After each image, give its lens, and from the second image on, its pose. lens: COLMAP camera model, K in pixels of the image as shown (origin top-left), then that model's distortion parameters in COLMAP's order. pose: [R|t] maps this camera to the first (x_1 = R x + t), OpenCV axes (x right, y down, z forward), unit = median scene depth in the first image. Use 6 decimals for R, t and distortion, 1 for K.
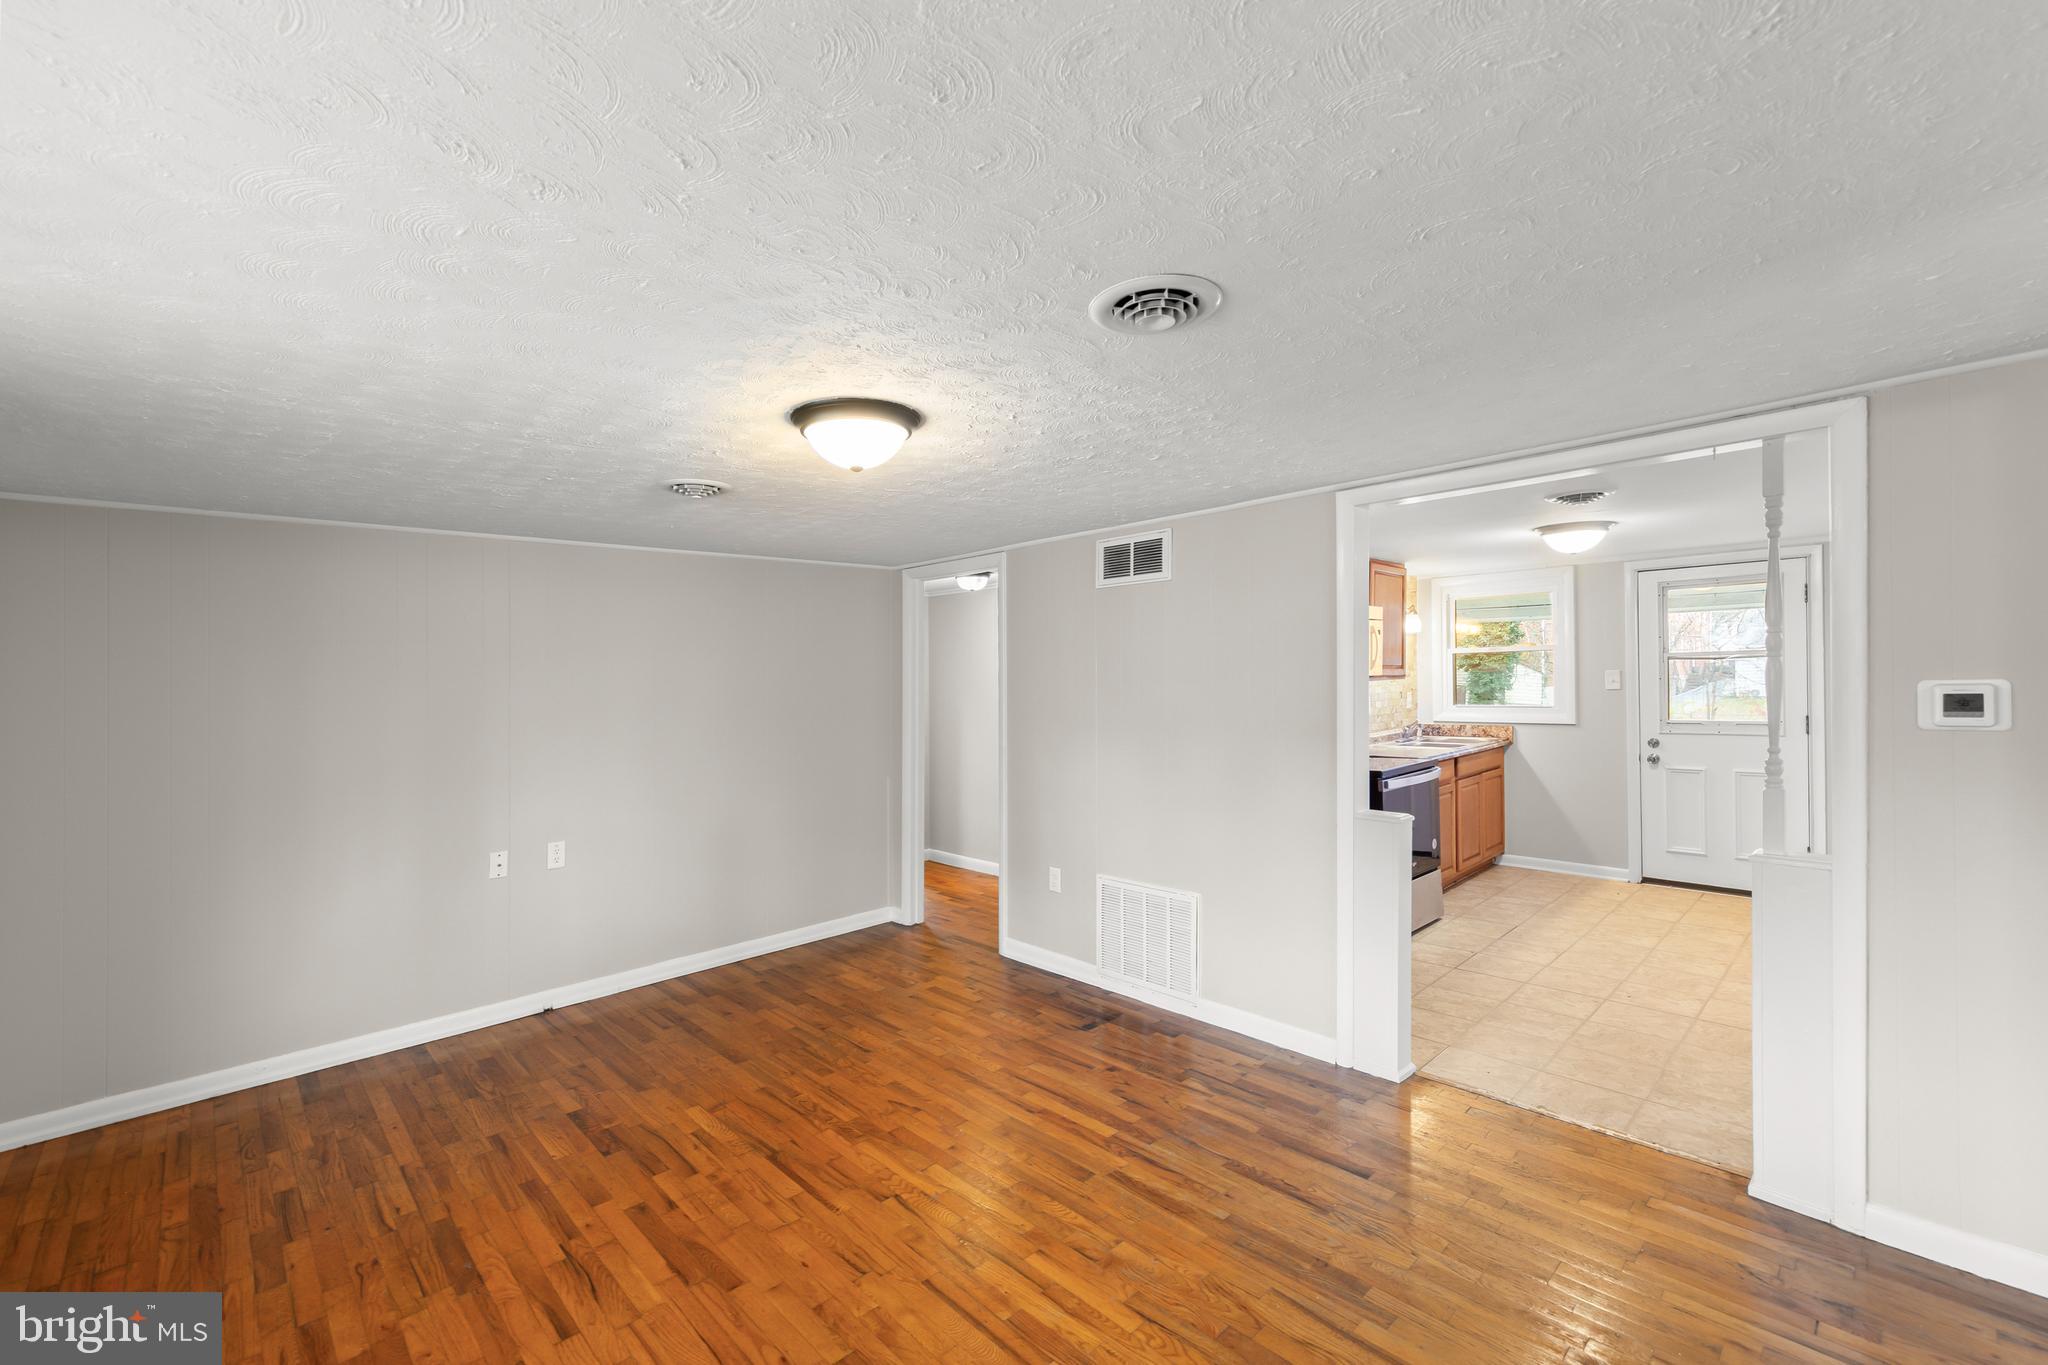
lens RADIAL K [[864.3, 0, 1028.8], [0, 864.3, 687.3], [0, 0, 1]] dist [-0.001648, -0.000092]
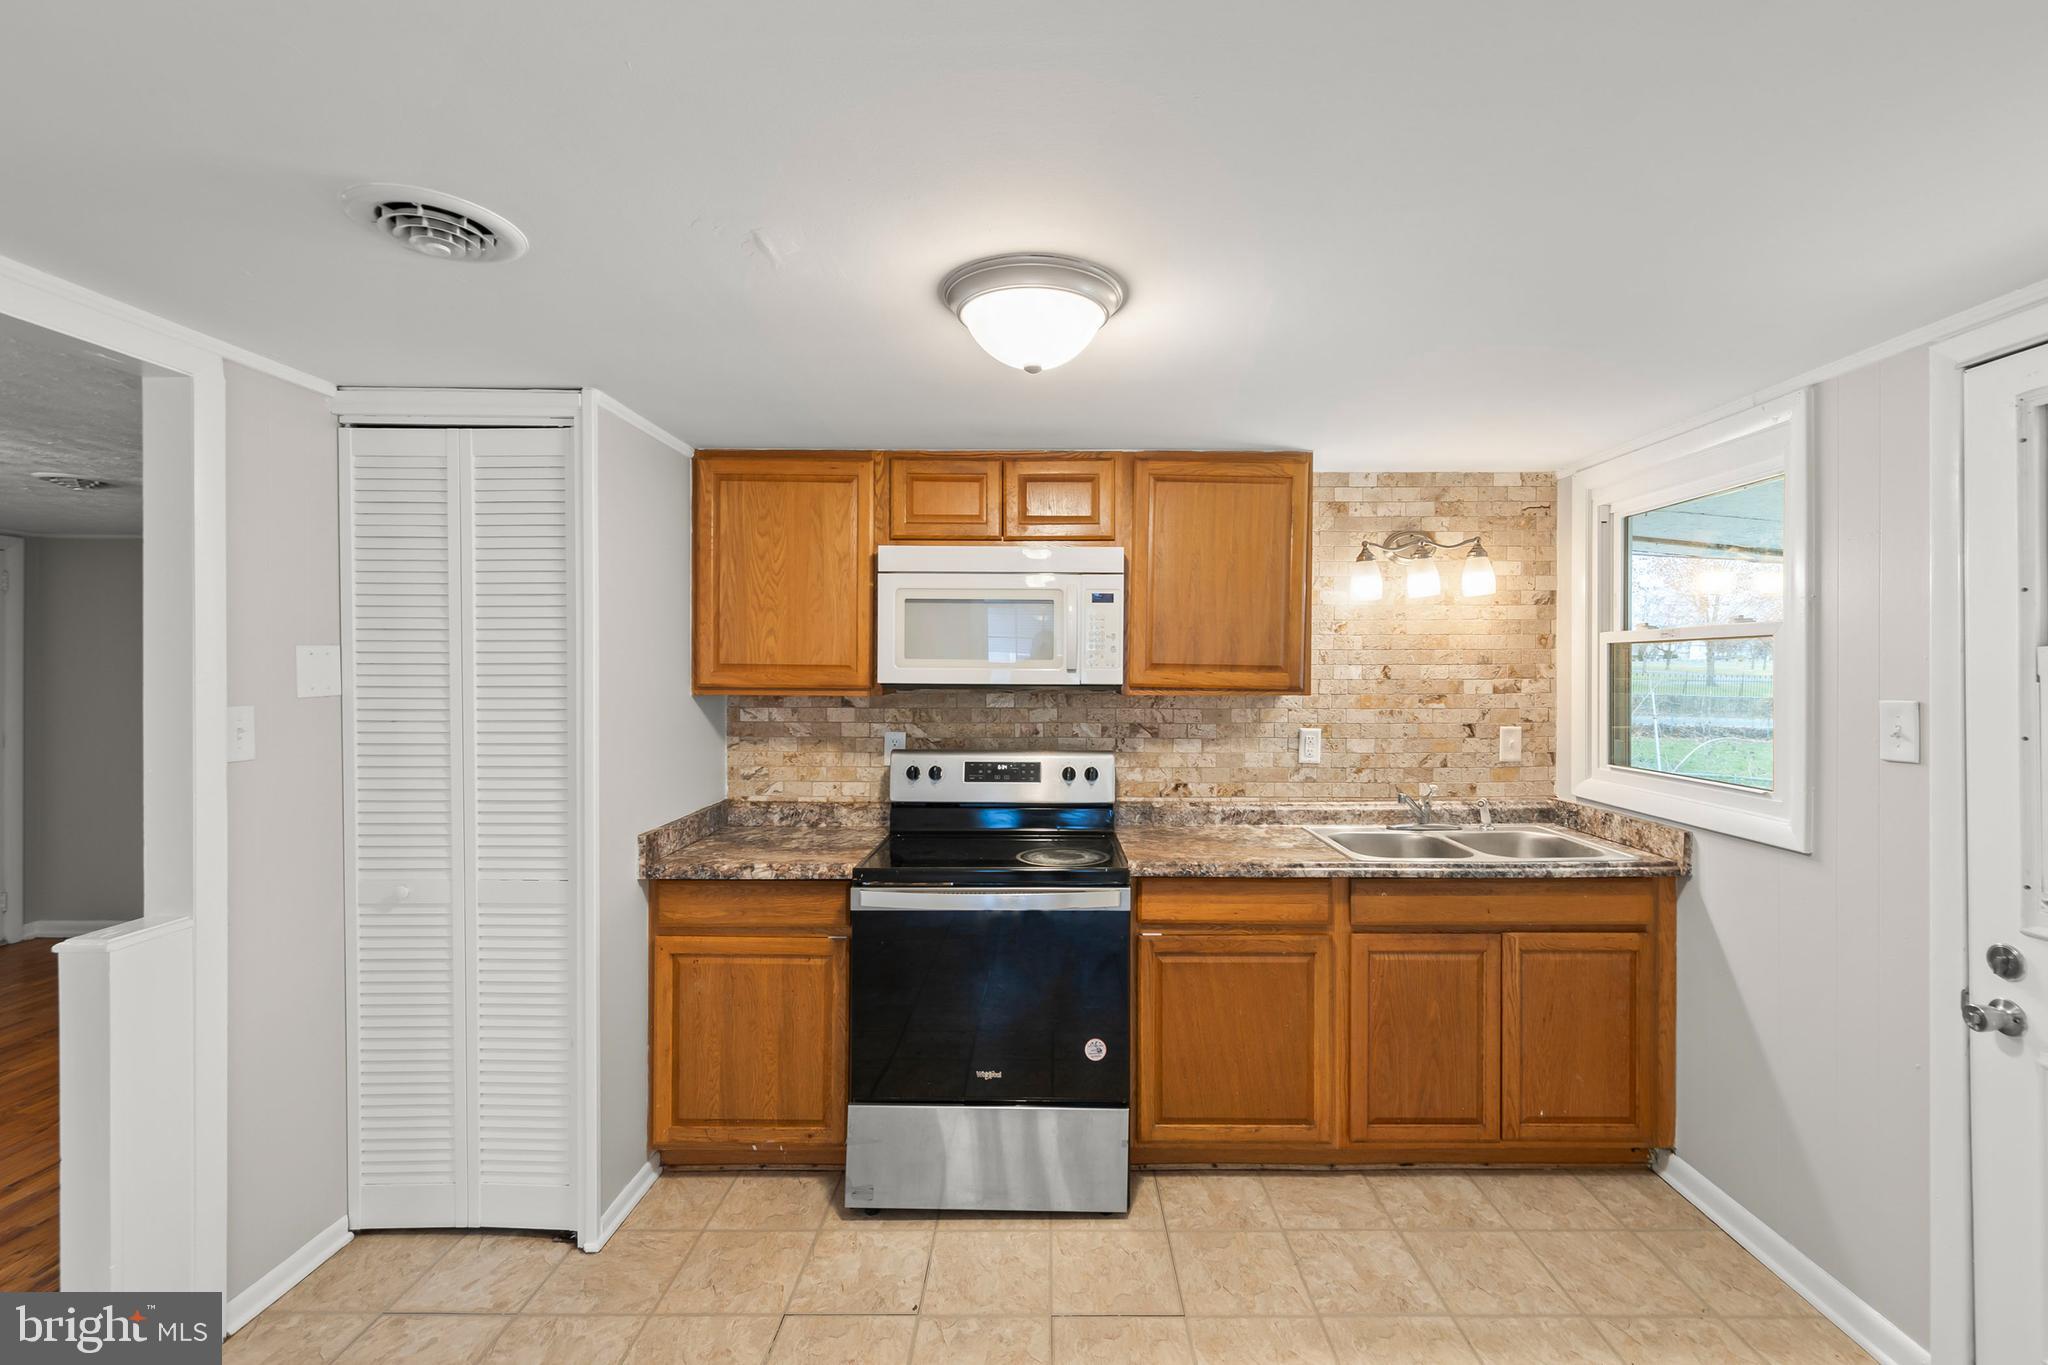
lens RADIAL K [[909.7, 0, 1061.1], [0, 909.7, 680.9], [0, 0, 1]] dist [0.008396, -0.000415]
pose [[0.718092, 0.037653, -0.694929, 0.691343], [-0.032992, 0.999254, 0.020050, -0.023321], [0.695165, 0.008529, 0.718799, 0.553259]]
